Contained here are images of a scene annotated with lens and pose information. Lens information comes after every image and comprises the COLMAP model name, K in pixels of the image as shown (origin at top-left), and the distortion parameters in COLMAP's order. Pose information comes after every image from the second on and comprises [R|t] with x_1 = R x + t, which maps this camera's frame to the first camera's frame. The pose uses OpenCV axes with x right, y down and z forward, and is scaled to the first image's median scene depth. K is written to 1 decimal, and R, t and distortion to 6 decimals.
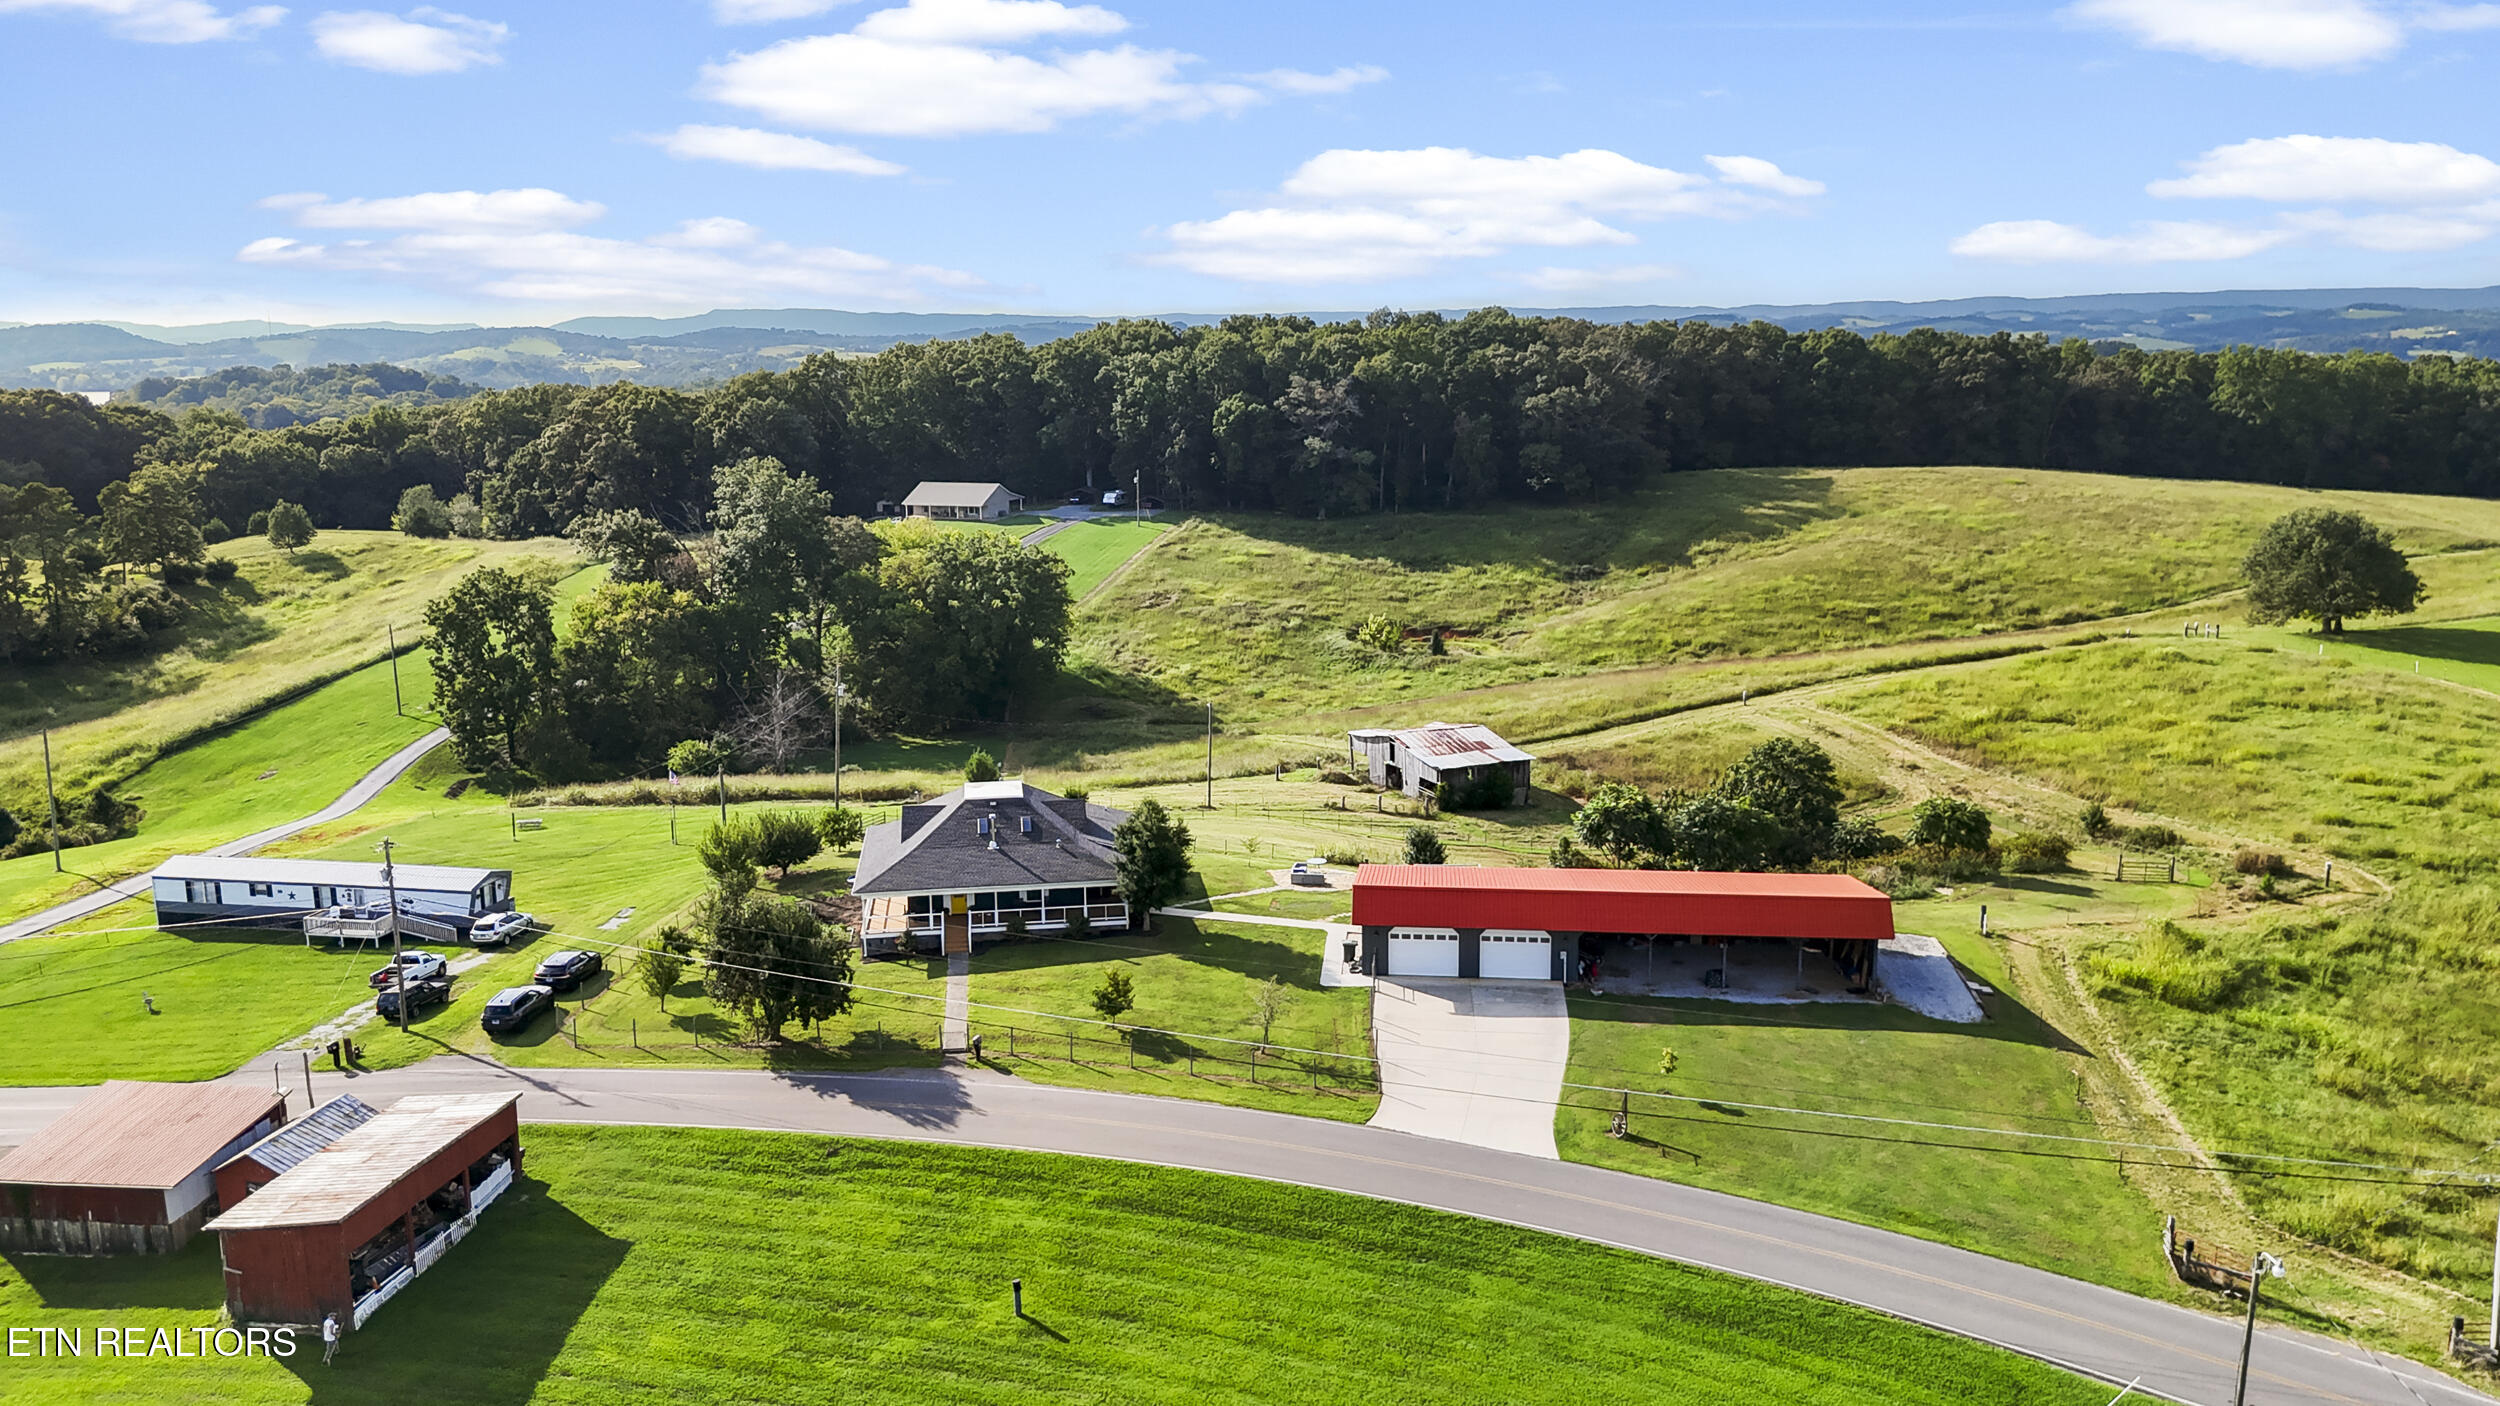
lens RADIAL K [[1858.0, 0, 1212.1], [0, 1858.0, 694.8], [0, 0, 1]] dist [0.071613, -0.089476]
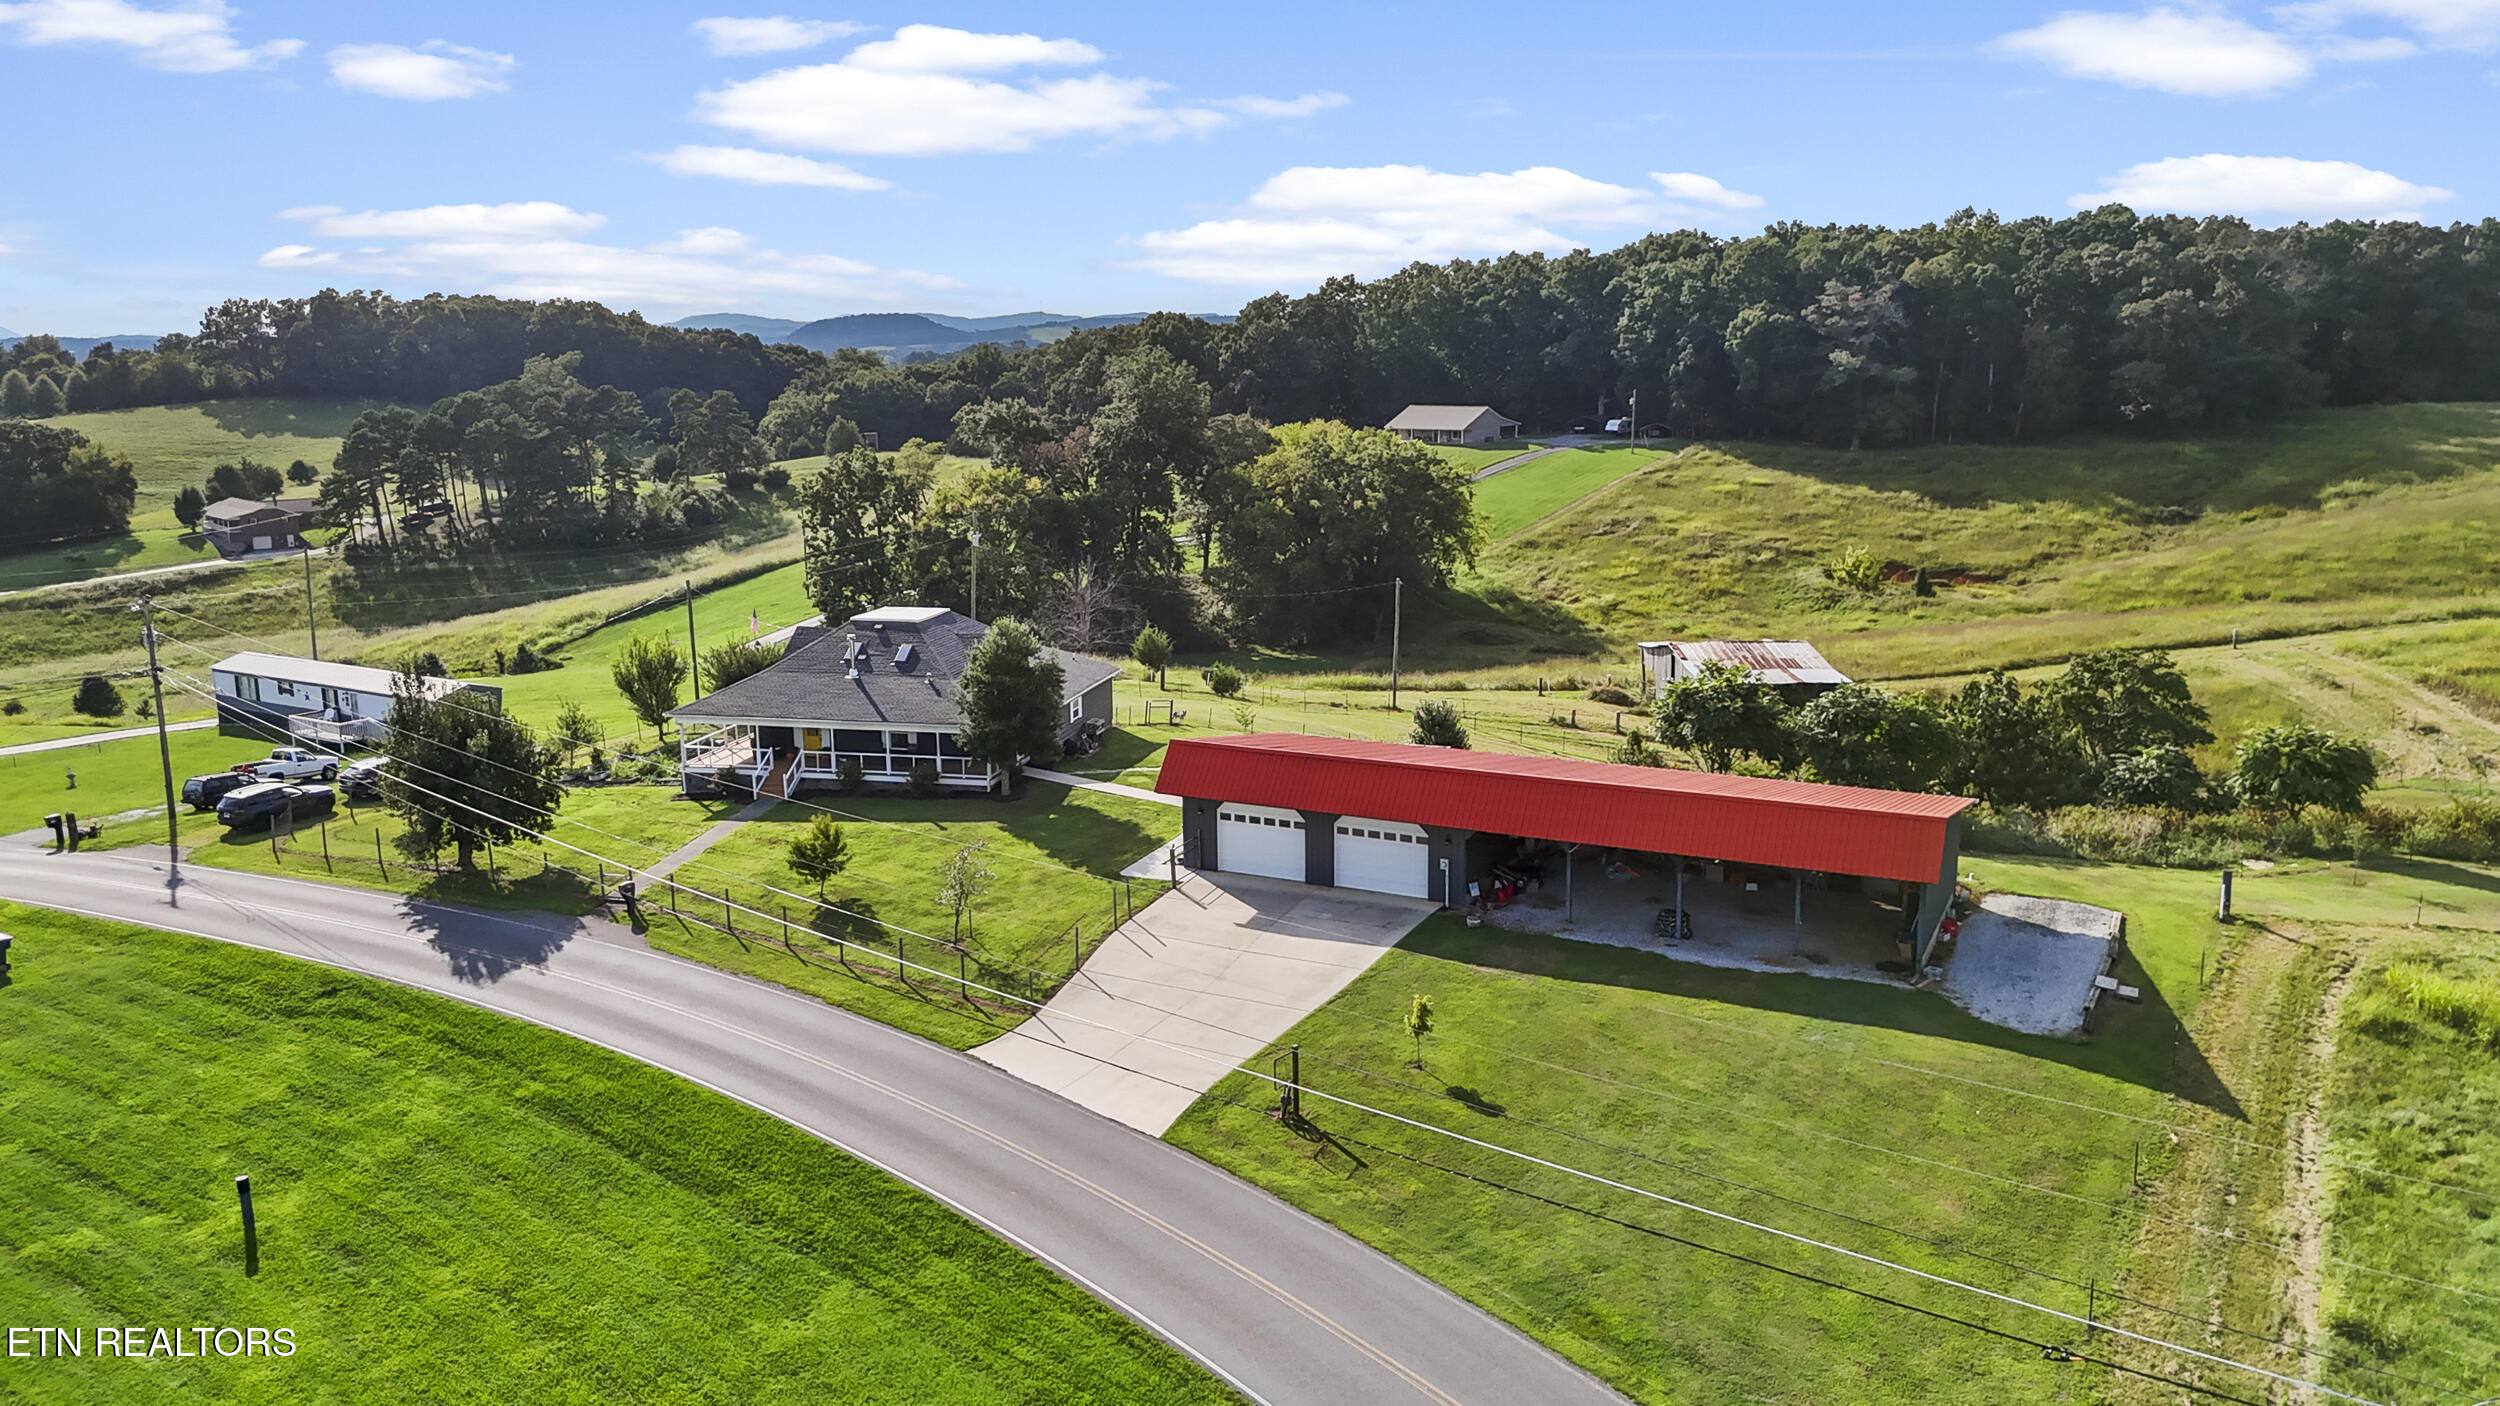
lens RADIAL K [[1858.0, 0, 1212.1], [0, 1858.0, 694.8], [0, 0, 1]] dist [0.071613, -0.089476]
pose [[0.935701, 0.069881, -0.345804, 0.106067], [-0.066348, 0.997553, 0.022059, 0.021794], [0.346499, 0.002303, 0.938047, 0.107411]]
